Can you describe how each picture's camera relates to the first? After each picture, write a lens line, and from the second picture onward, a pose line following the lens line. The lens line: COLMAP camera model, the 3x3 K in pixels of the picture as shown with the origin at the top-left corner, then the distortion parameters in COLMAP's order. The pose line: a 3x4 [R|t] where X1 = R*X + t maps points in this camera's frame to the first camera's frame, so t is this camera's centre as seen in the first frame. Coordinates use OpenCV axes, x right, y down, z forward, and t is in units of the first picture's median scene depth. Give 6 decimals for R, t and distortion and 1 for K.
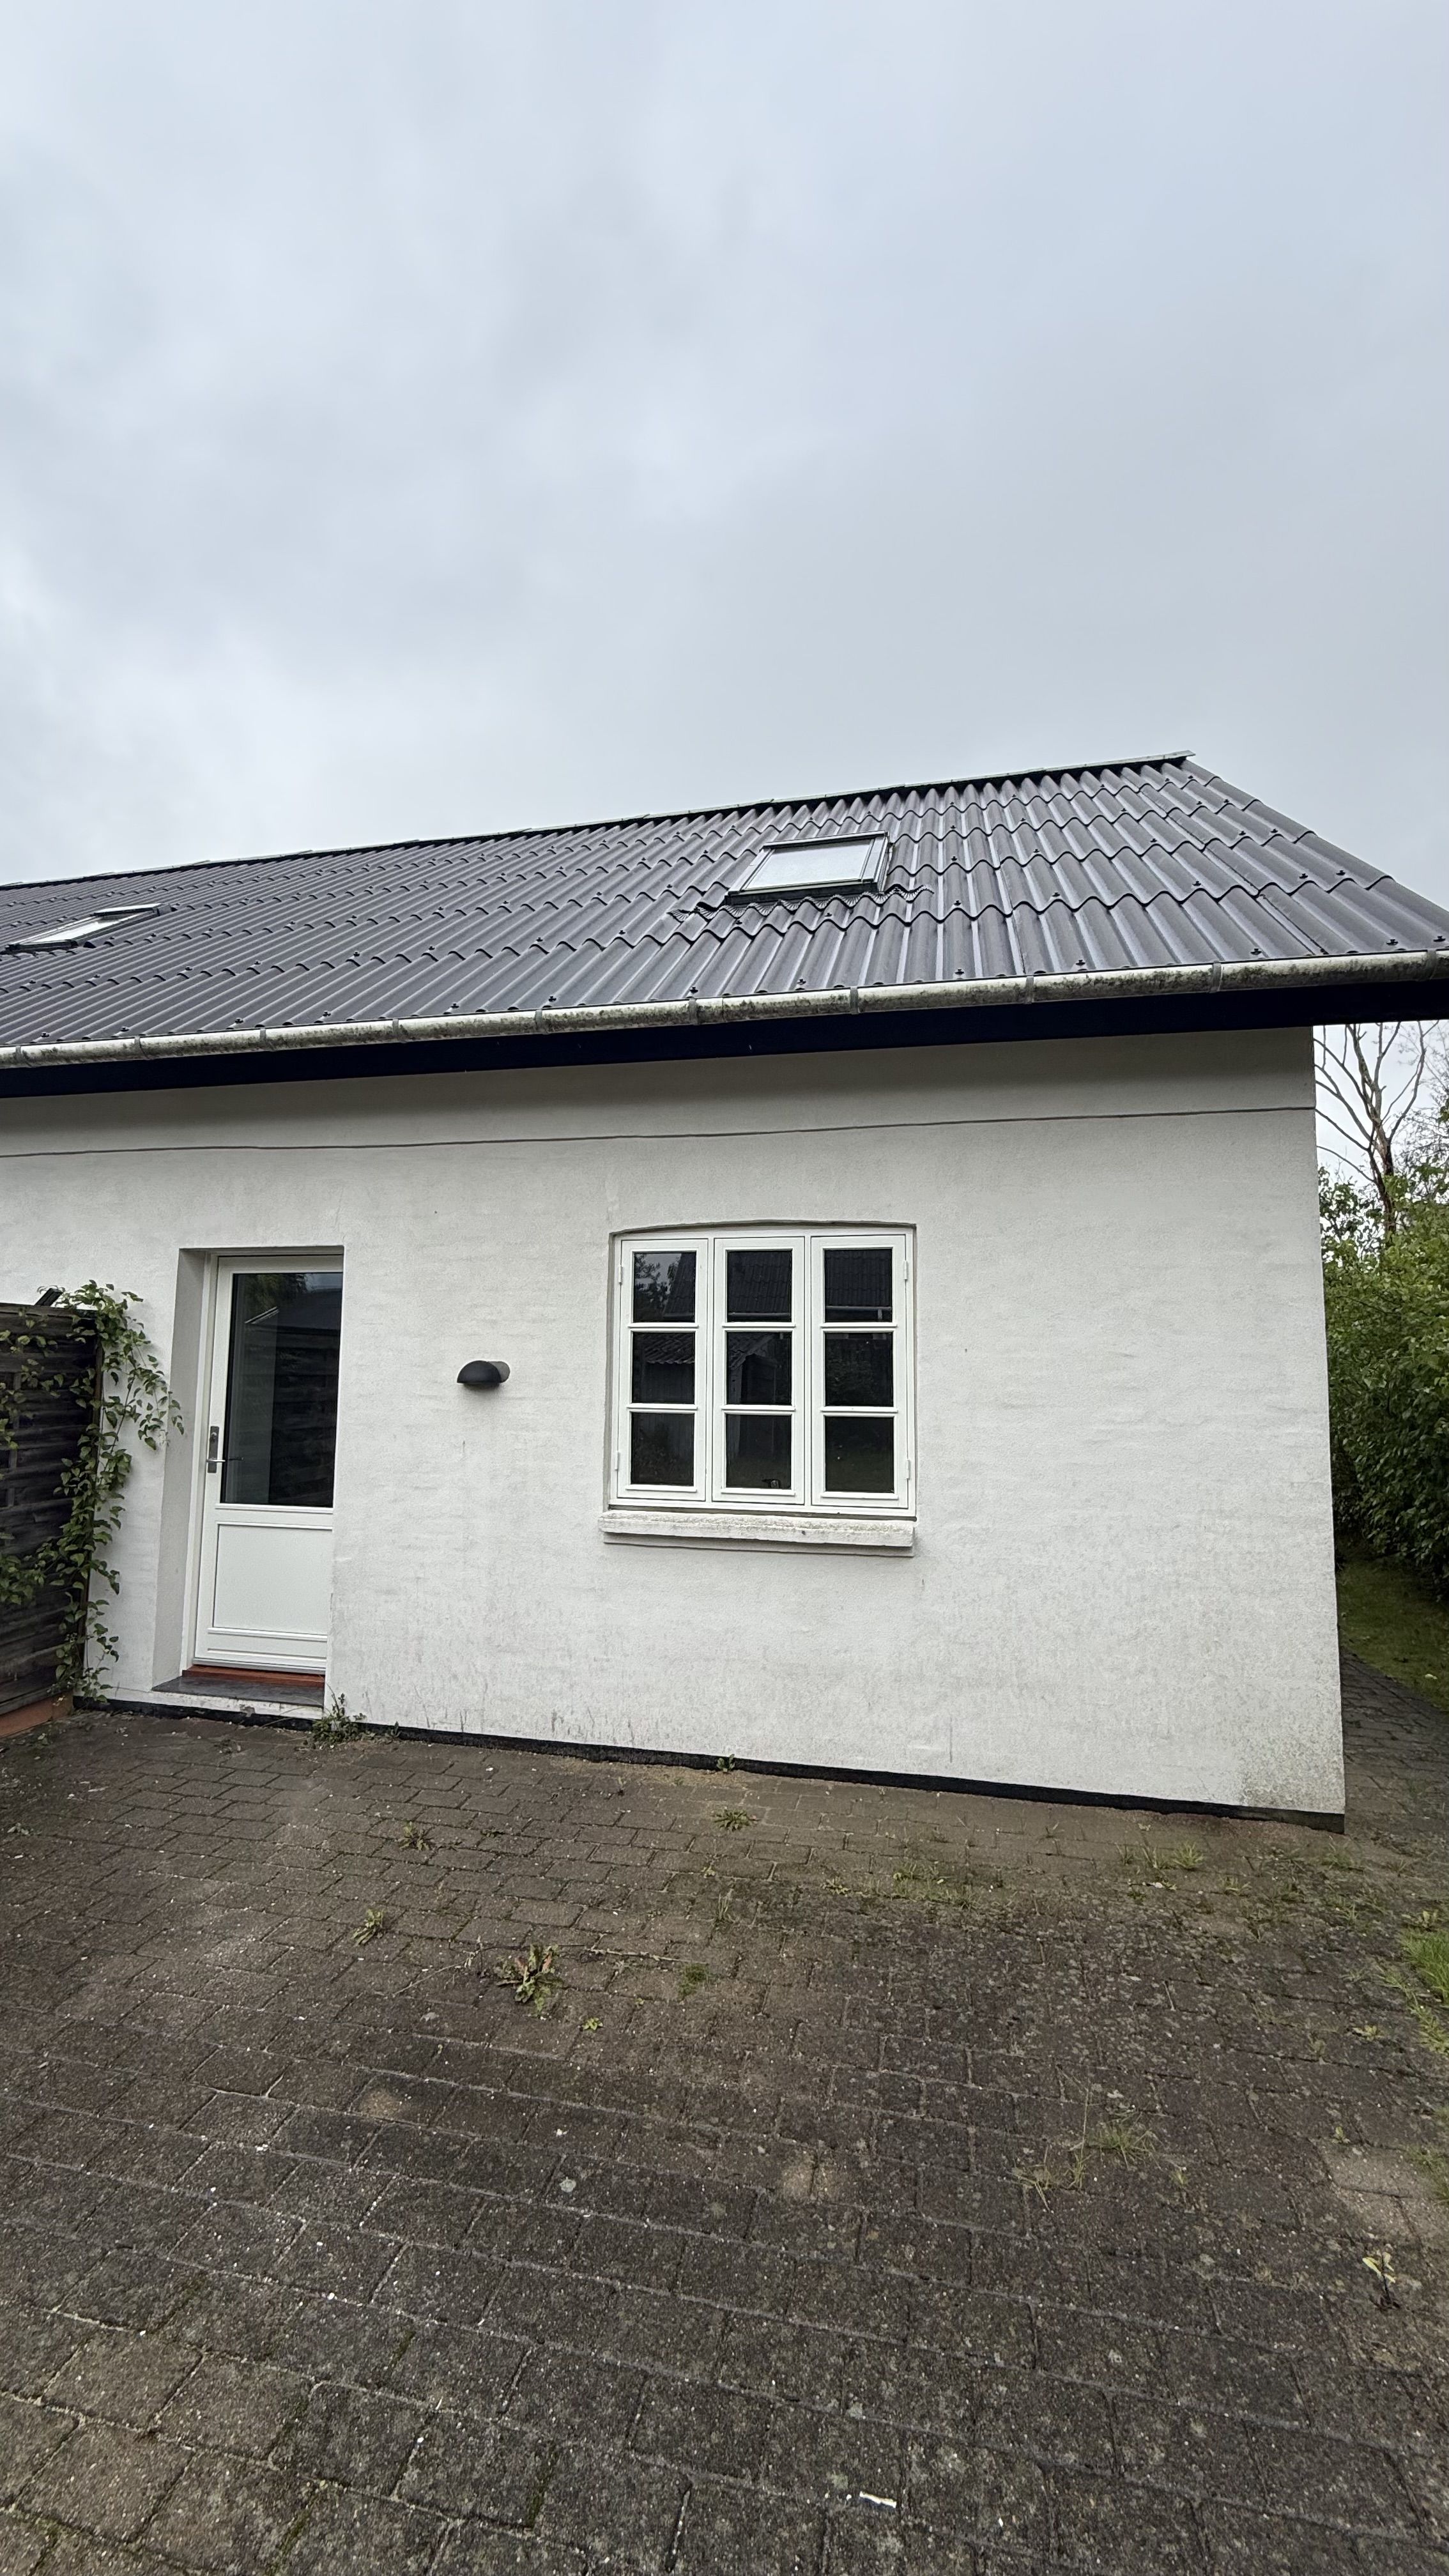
lens RADIAL K [[1022.0, 0, 721.7], [0, 1022.0, 1285.1], [0, 0, 1]] dist [-0.002627, -0.000183]
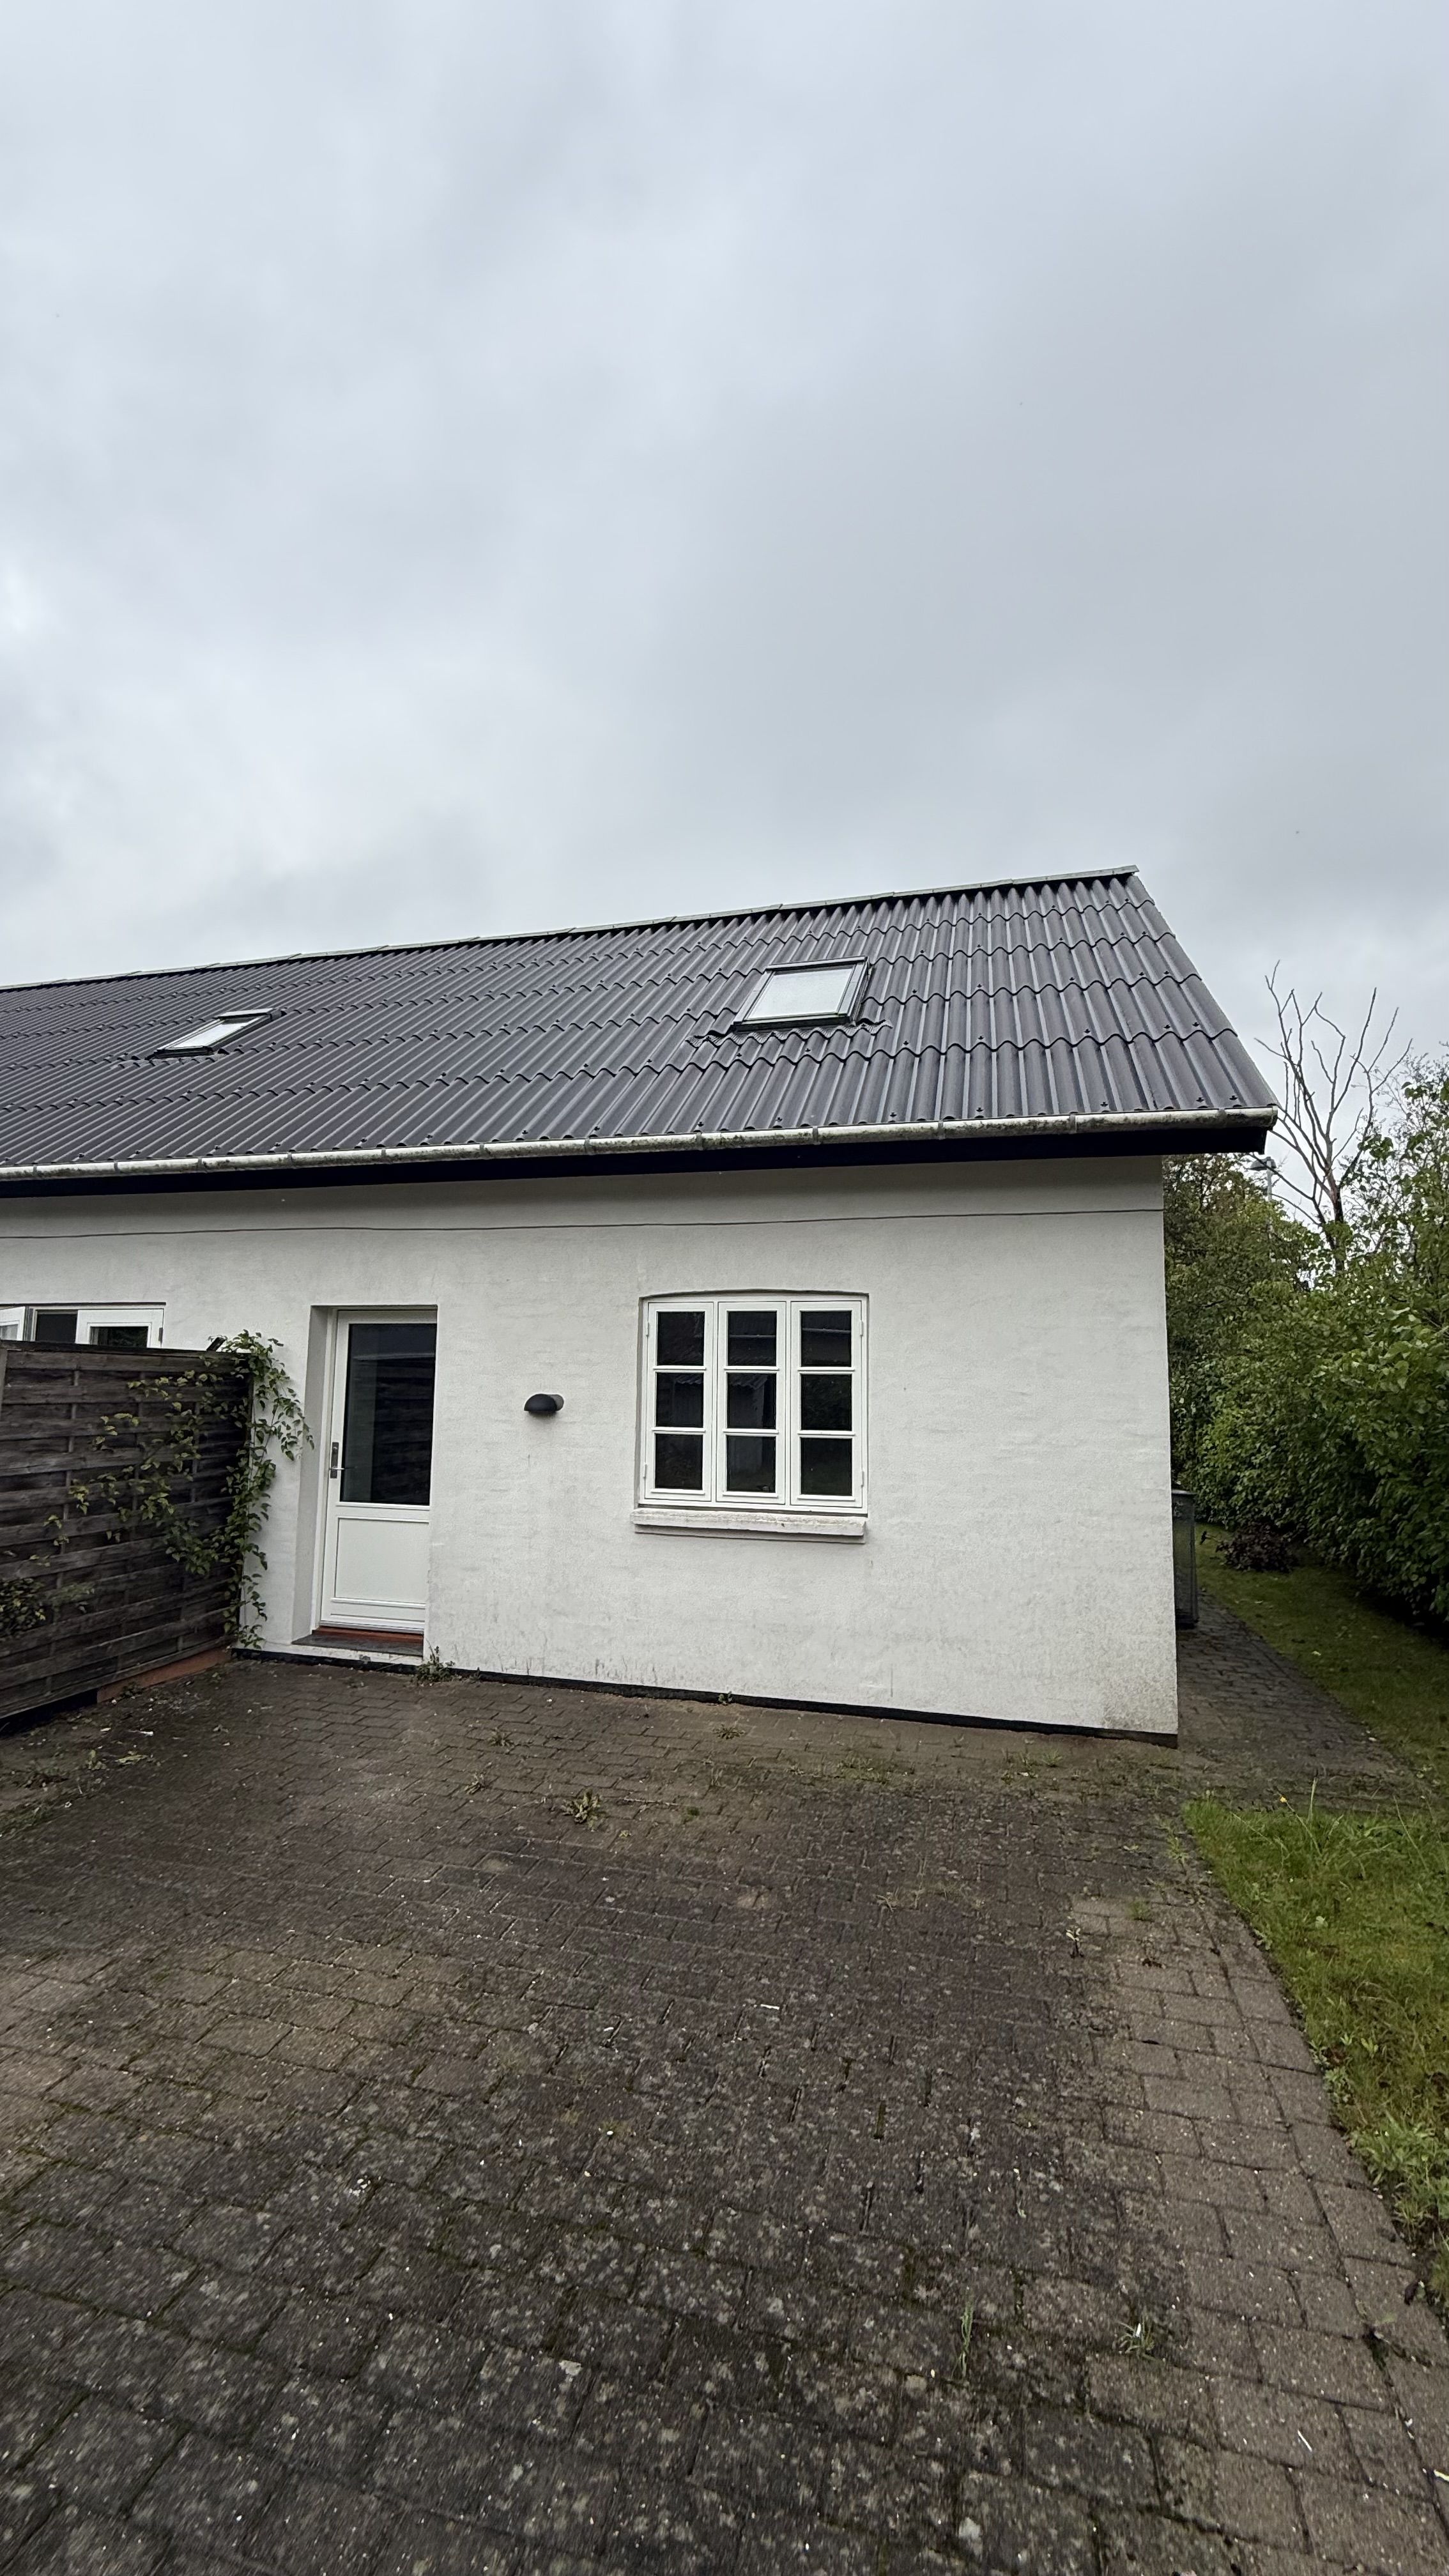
lens RADIAL K [[1022.0, 0, 721.7], [0, 1022.0, 1285.1], [0, 0, 1]] dist [-0.002627, -0.000183]
pose [[0.999398, -0.000341, -0.034678, 0.044171], [-0.000056, 0.999935, -0.011431, -0.054211], [0.034680, 0.011426, 0.999333, -0.328888]]
